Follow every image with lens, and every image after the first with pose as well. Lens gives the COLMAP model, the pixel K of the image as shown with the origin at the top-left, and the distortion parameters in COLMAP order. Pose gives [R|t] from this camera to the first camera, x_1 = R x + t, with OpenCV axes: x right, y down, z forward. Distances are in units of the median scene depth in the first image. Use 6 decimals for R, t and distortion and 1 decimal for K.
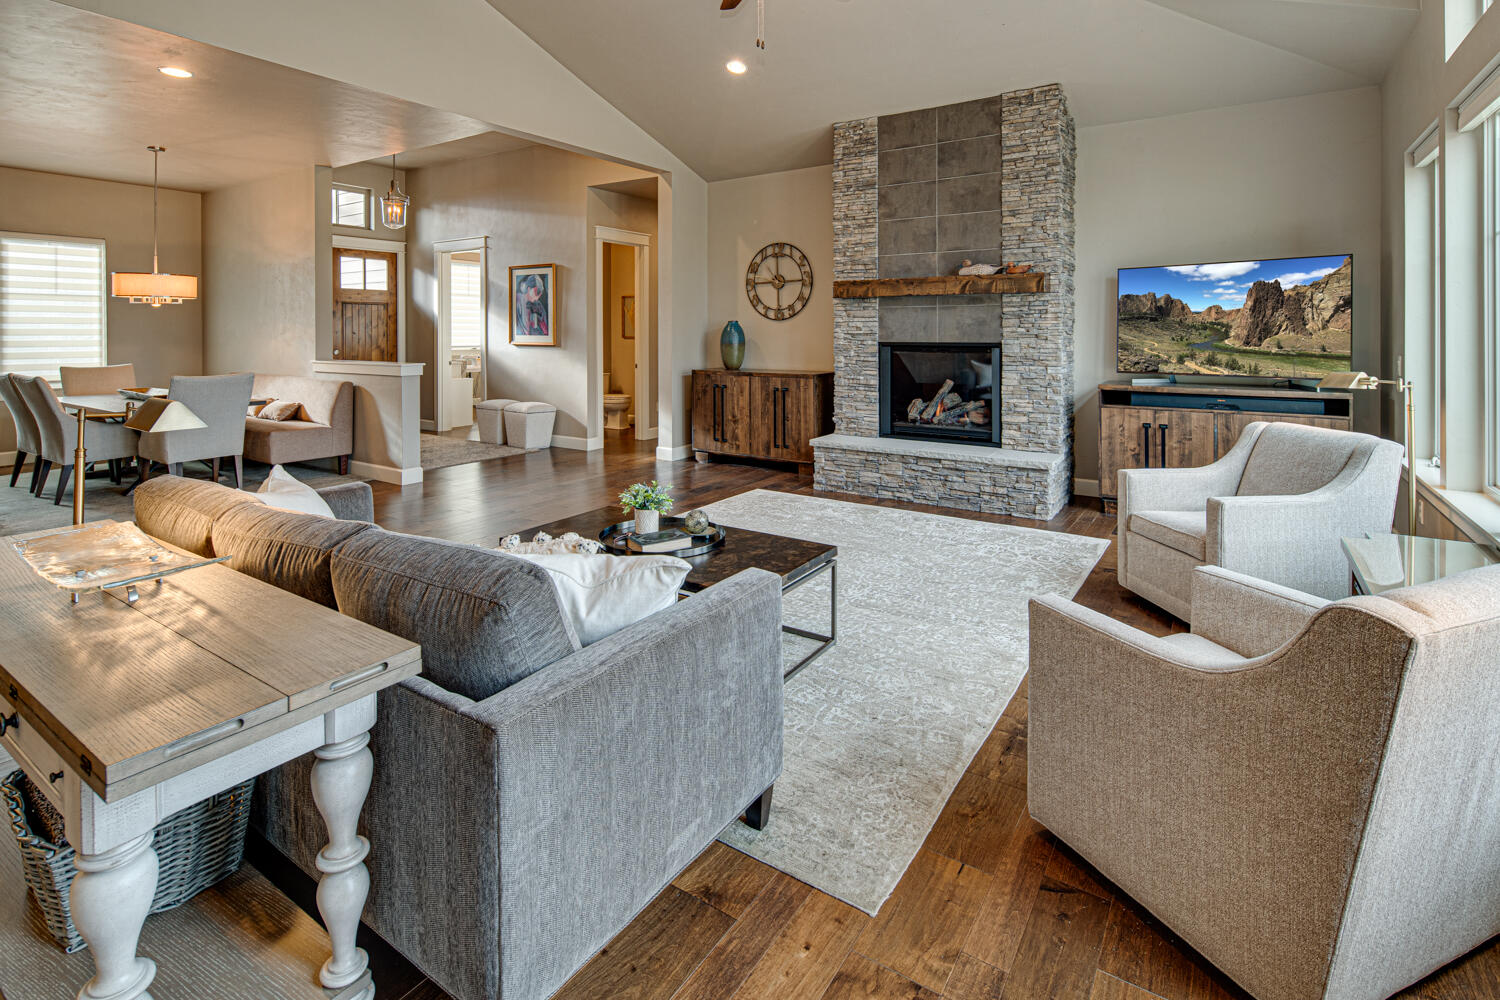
lens RADIAL K [[731.8, 0, 744.4], [0, 731.8, 335.0], [0, 0, 1]] dist [0.007018, -0.005266]
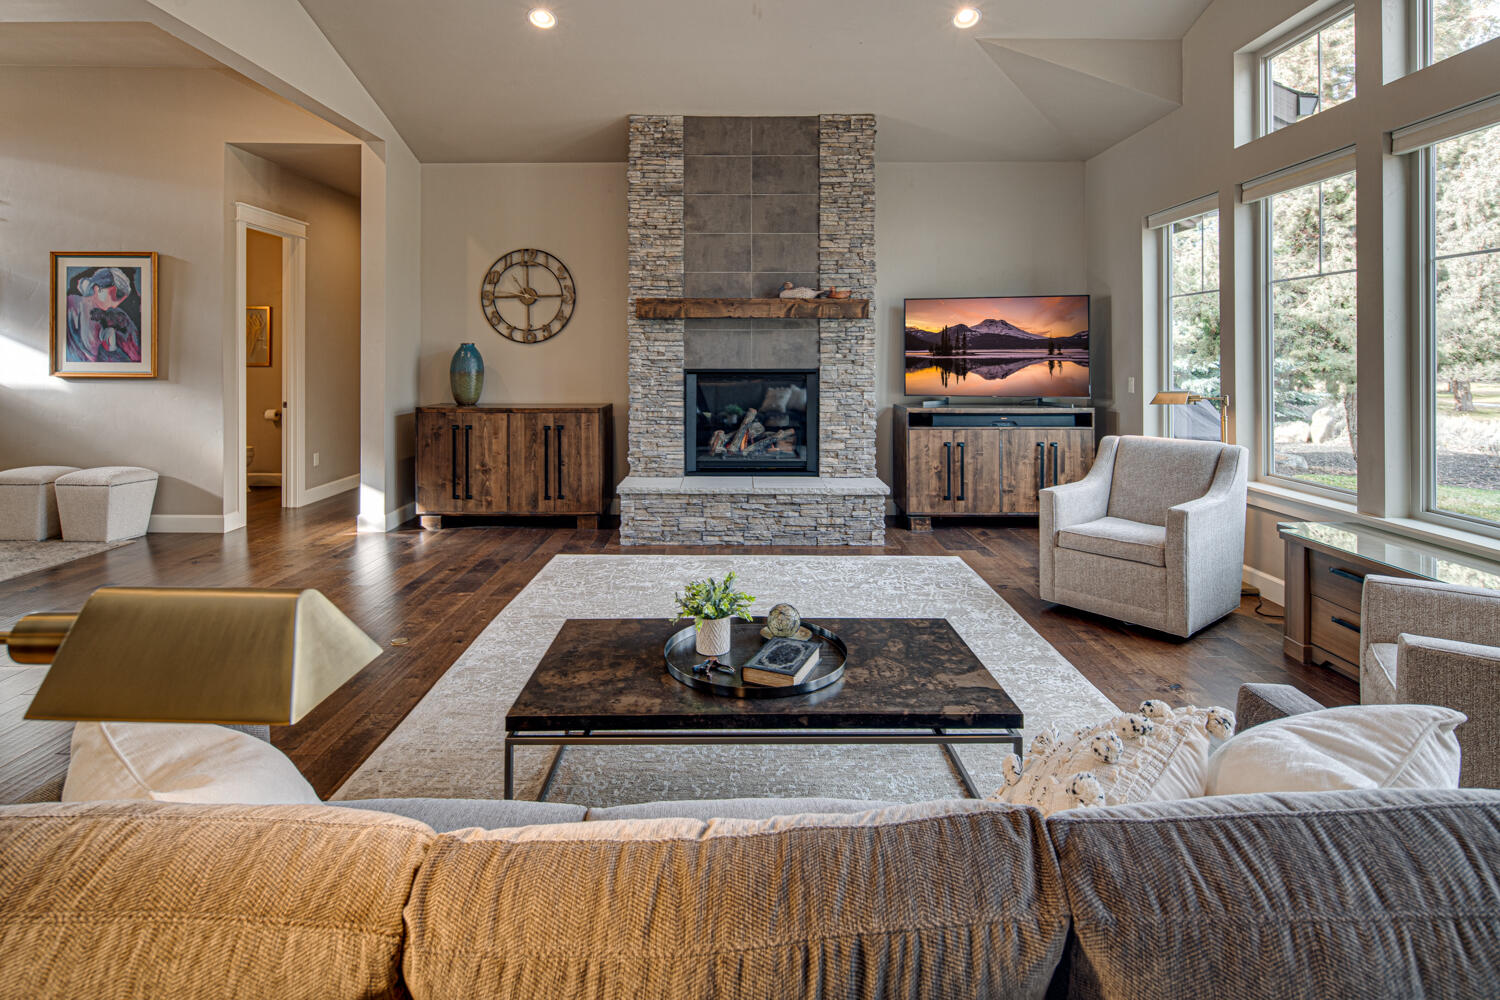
lens RADIAL K [[731.8, 0, 741.2], [0, 731.8, 356.3], [0, 0, 1]] dist [0.007018, -0.005266]
pose [[0.830754, 0.003332, 0.556630, -0.251157], [0.001019, 0.999971, -0.007506, 0.000949], [-0.556639, 0.006803, 0.830726, 0.220389]]
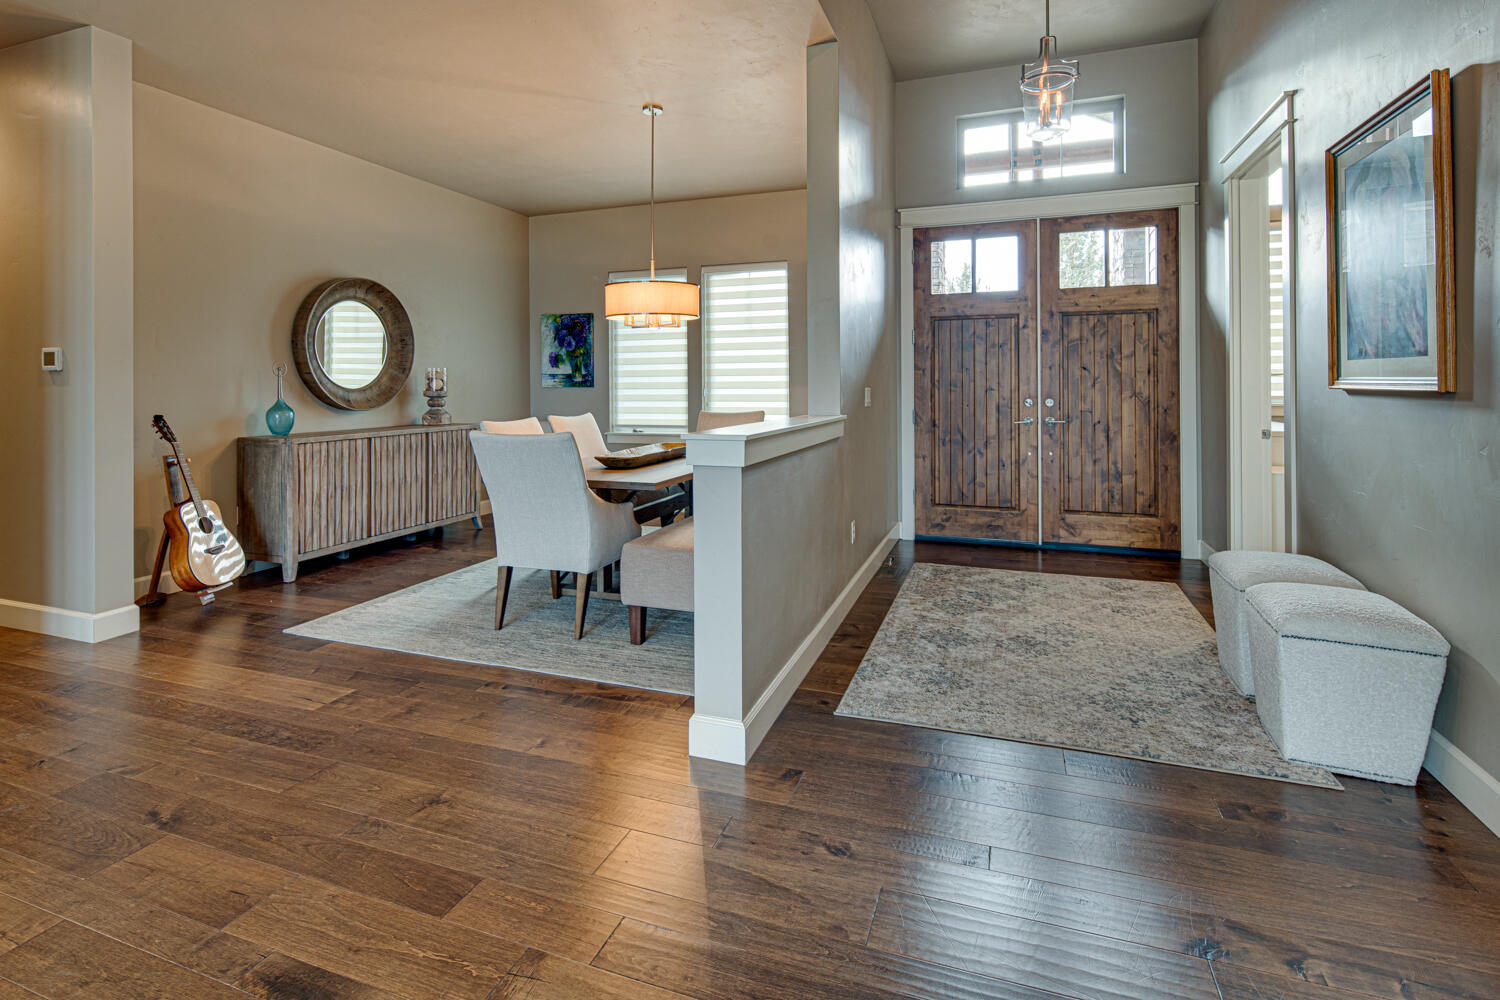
lens RADIAL K [[731.8, 0, 800.4], [0, 731.8, 382.5], [0, 0, 1]] dist [0.007018, -0.005266]
pose [[0.265090, -0.006137, -0.964204, -0.097499], [-0.002367, 0.999973, -0.007016, 0.017319], [0.964221, 0.004142, 0.265069, 0.957657]]
